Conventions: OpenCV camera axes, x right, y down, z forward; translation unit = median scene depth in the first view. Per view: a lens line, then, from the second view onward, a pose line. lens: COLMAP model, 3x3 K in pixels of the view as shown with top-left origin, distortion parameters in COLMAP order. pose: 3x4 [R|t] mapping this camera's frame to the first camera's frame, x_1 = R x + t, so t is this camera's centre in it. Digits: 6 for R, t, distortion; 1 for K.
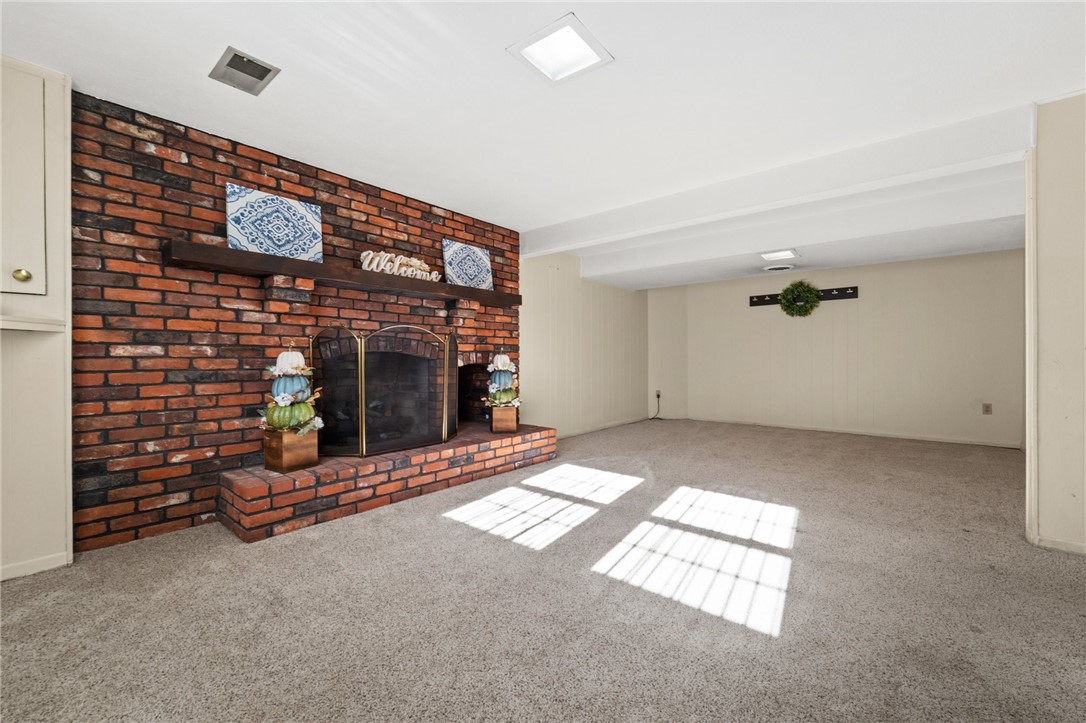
lens RADIAL K [[446.4, 0, 536.5], [0, 446.4, 357.0], [0, 0, 1]] dist [0.003390, 0.000104]
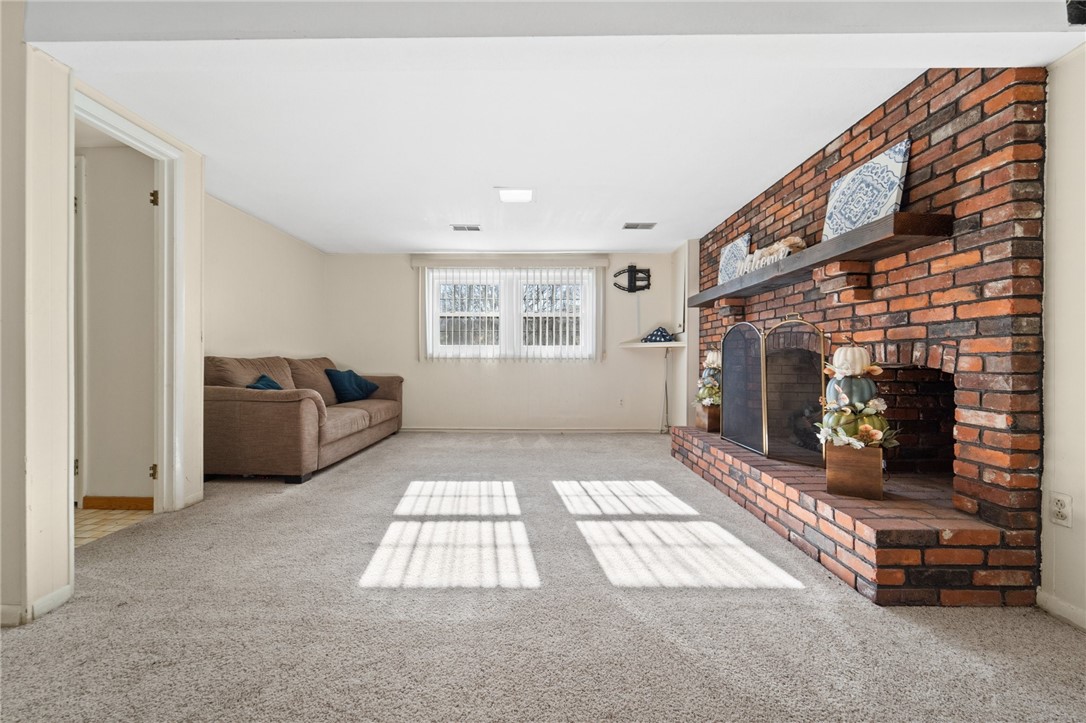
lens RADIAL K [[446.4, 0, 537.9], [0, 446.4, 362.7], [0, 0, 1]] dist [0.003390, 0.000104]
pose [[-0.764851, 0.003348, -0.644199, 0.707111], [0.000519, 0.999989, 0.004581, 0.014023], [0.644207, 0.003169, -0.764844, 1.474314]]
